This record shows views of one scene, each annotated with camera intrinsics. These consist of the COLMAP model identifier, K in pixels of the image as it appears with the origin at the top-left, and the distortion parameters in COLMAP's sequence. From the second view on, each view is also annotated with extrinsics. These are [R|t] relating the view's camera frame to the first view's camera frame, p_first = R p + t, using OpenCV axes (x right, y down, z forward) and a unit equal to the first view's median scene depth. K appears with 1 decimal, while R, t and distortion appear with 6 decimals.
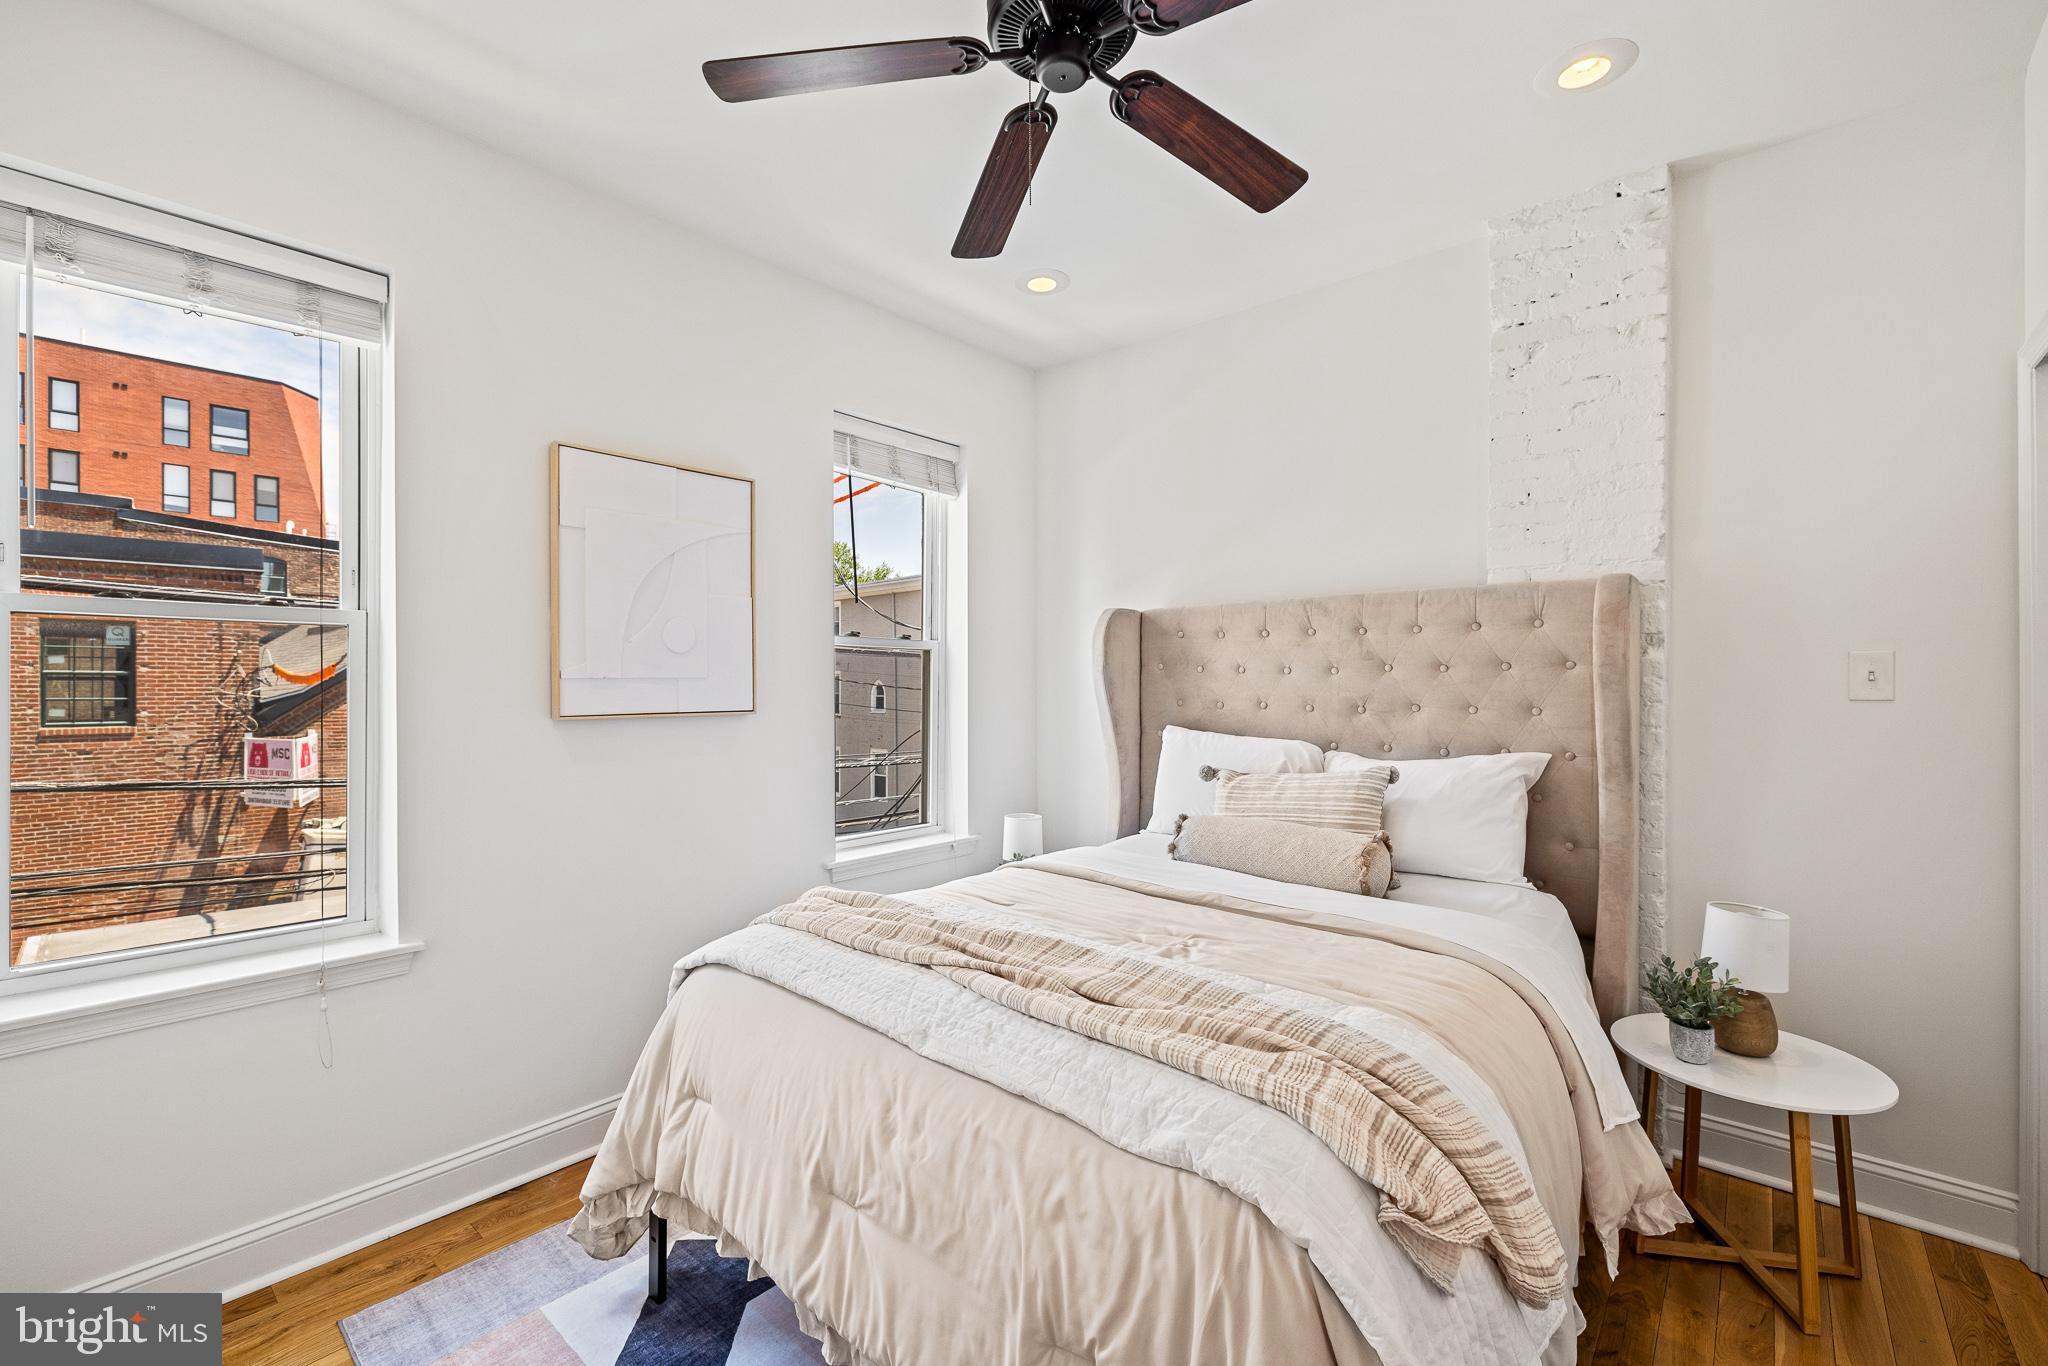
lens RADIAL K [[883.0, 0, 1023.5], [0, 883.0, 684.6], [0, 0, 1]] dist [-0.004082, 0.000170]
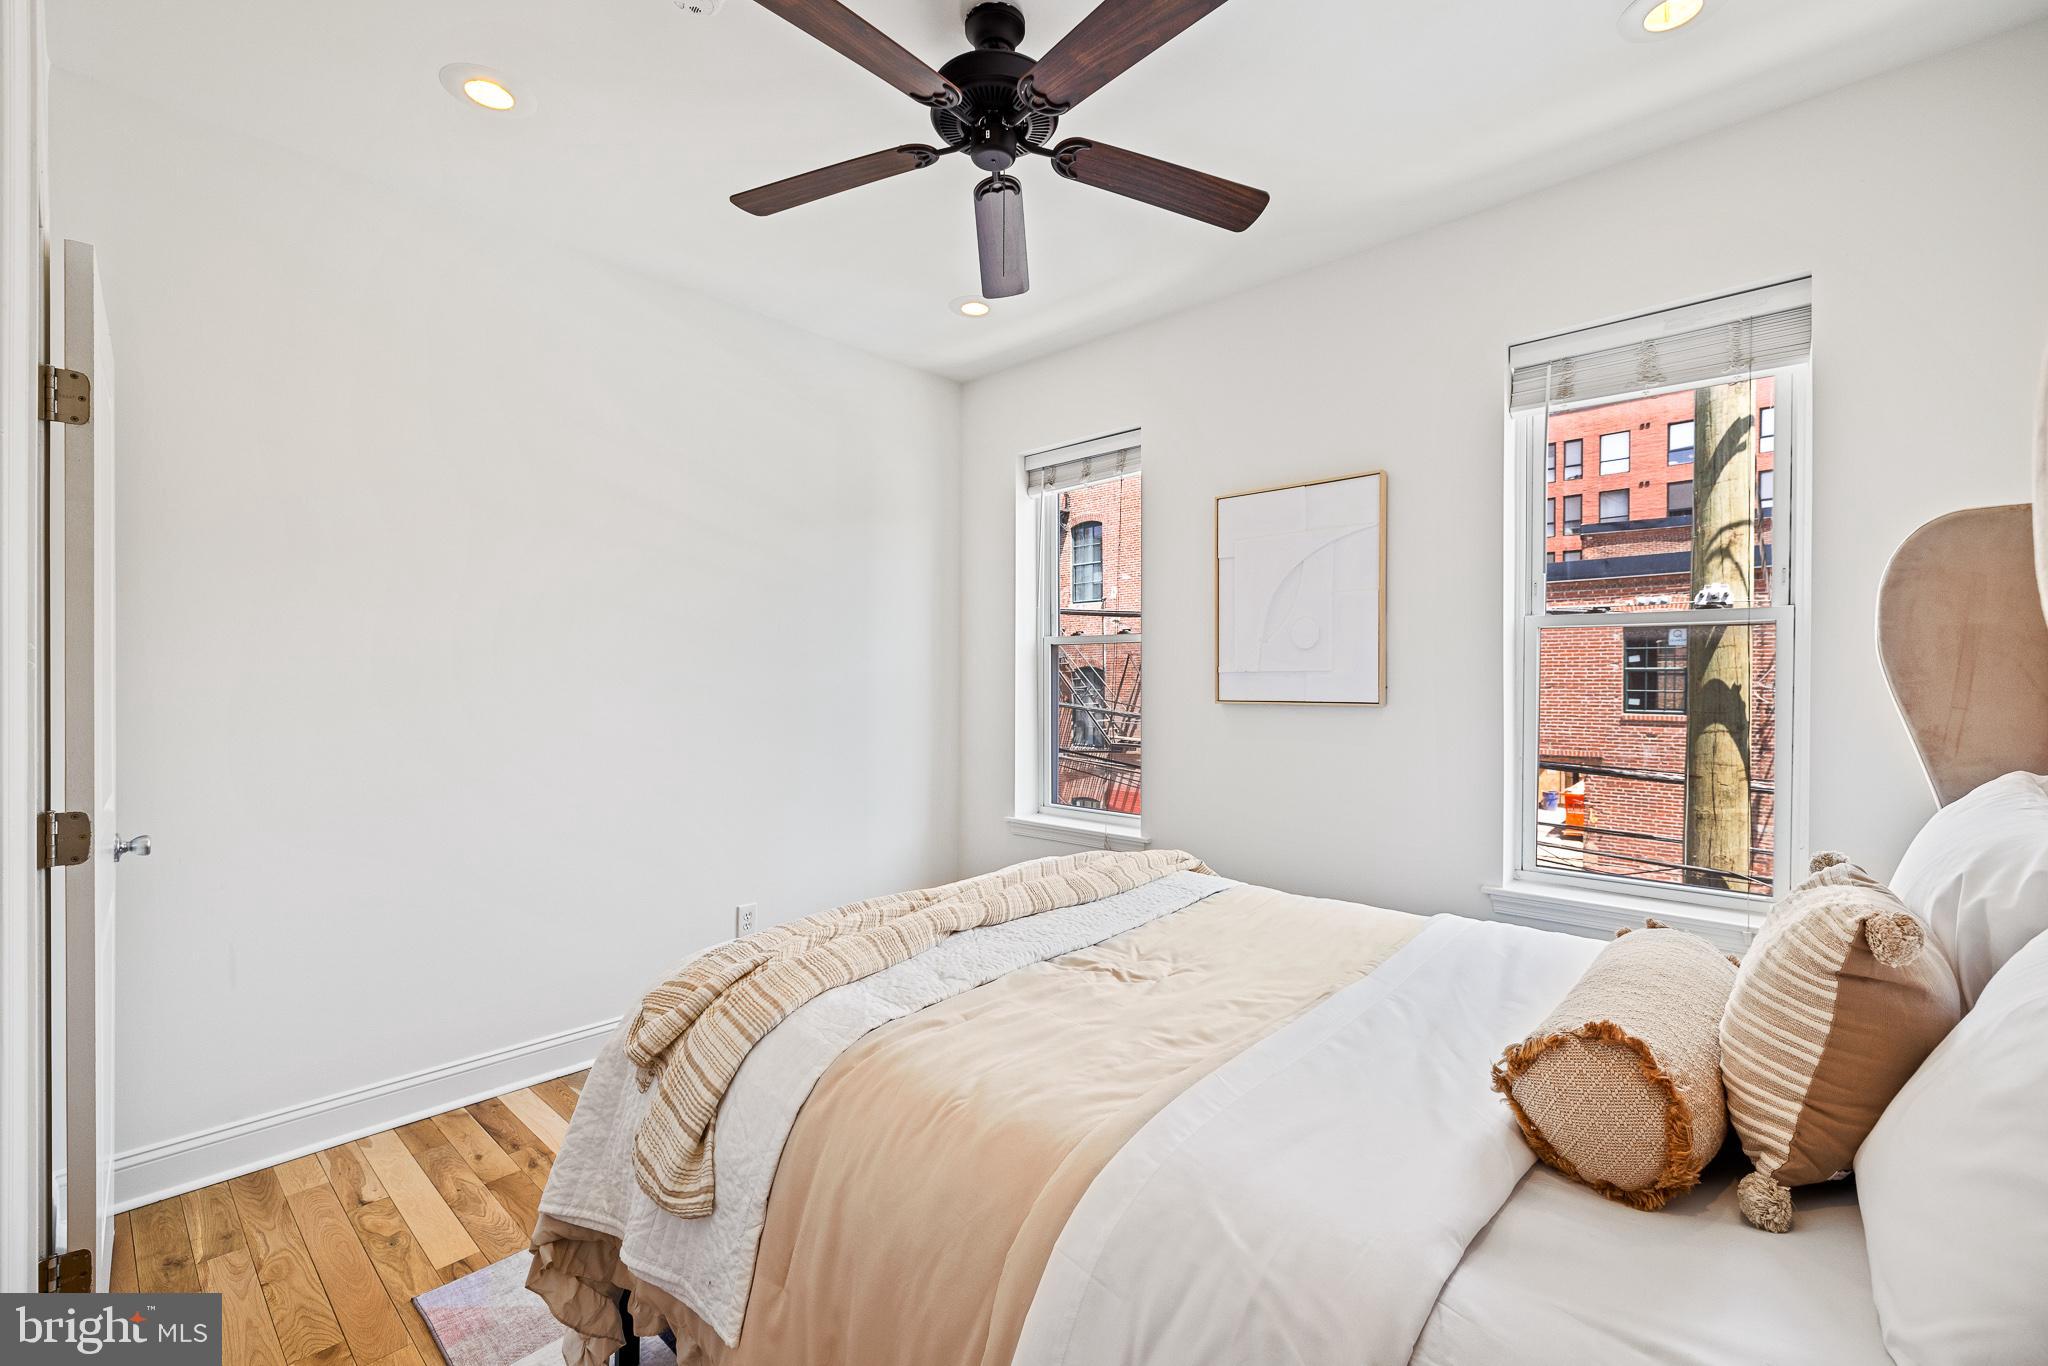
lens RADIAL K [[920.7, 0, 1023.2], [0, 920.7, 679.4], [0, 0, 1]] dist [0.000998, -0.000962]
pose [[-0.076874, 0.002780, -0.997037, 0.372480], [-0.006500, 0.999973, 0.003289, 0.002070], [0.997020, 0.006734, -0.076854, 0.330455]]
